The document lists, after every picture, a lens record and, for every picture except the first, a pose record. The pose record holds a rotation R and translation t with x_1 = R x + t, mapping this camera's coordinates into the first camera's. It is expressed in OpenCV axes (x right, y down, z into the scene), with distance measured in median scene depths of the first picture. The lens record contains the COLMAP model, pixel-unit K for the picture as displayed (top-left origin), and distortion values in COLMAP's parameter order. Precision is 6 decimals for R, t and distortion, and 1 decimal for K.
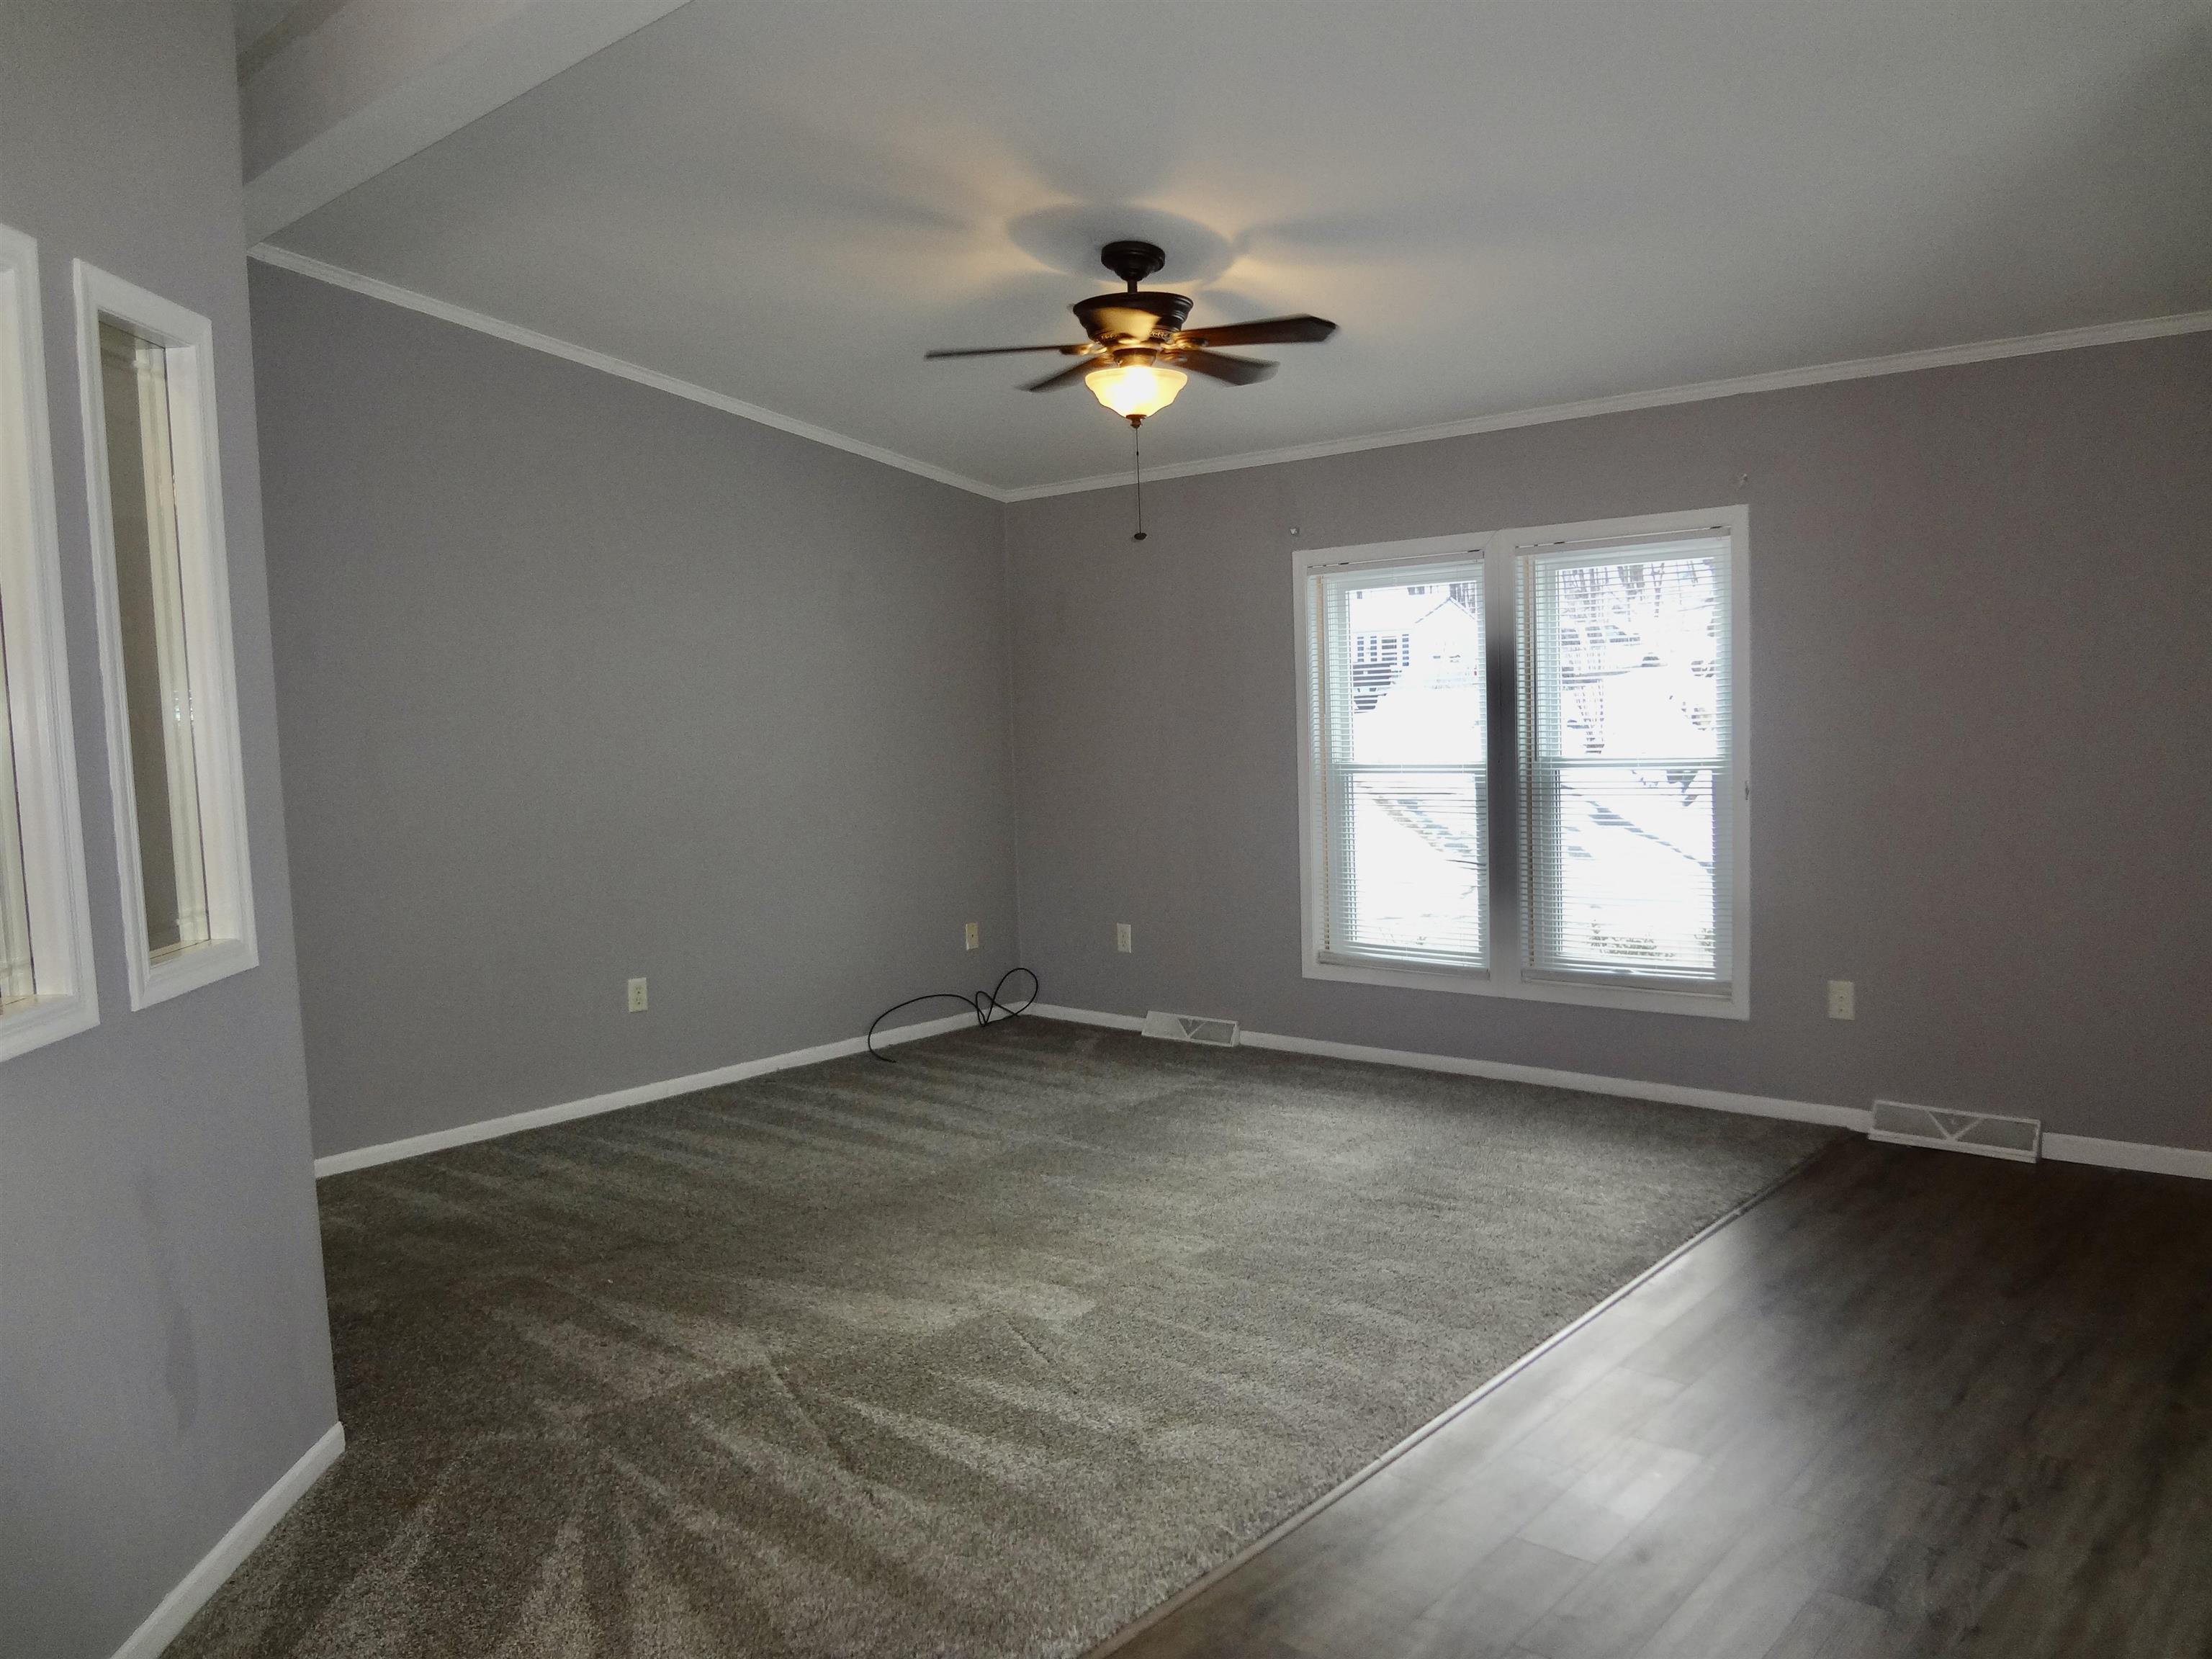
lens RADIAL K [[1628.4, 0, 1106.0], [0, 1628.4, 829.5], [0, 0, 1]] dist [-0.056437, 0.004300]
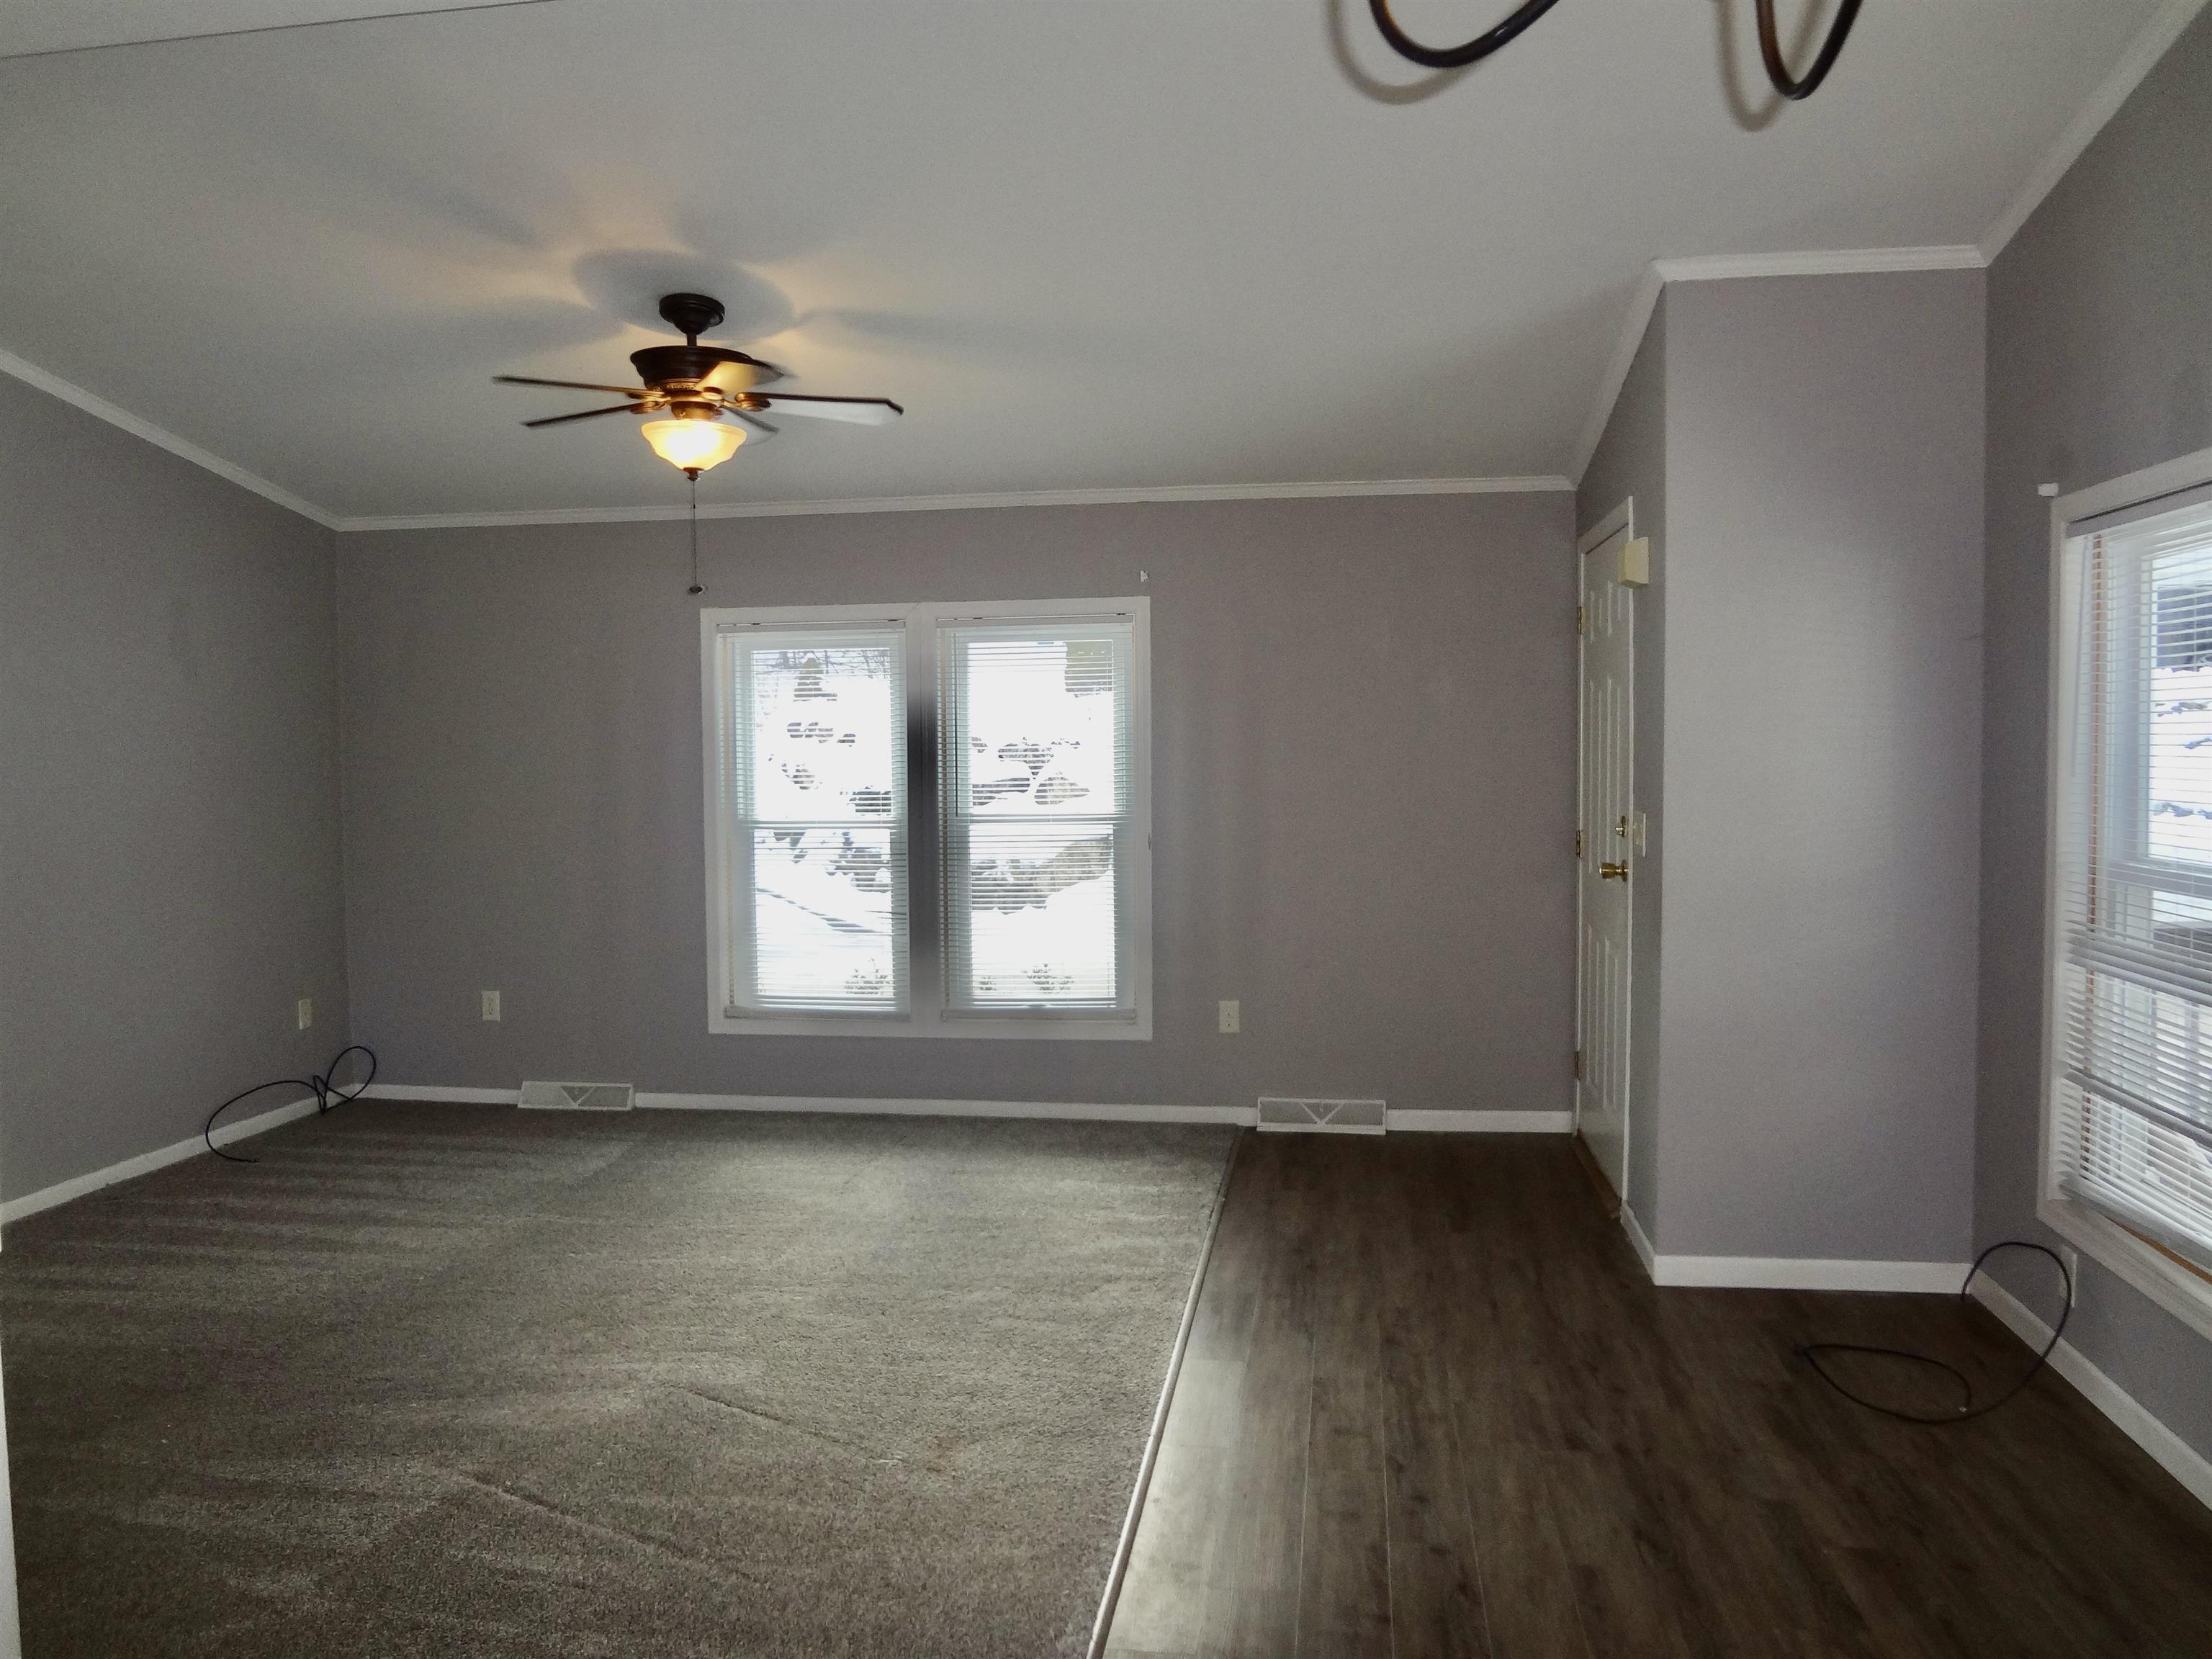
lens RADIAL K [[1627.3, 0, 1104.4], [0, 1627.3, 824.2], [0, 0, 1]] dist [-0.063349, 0.015632]
pose [[0.838869, -0.000800, 0.544332, -0.283787], [0.022401, 0.999202, -0.033054, 0.001201], [-0.543872, 0.039922, 0.838218, 0.036752]]
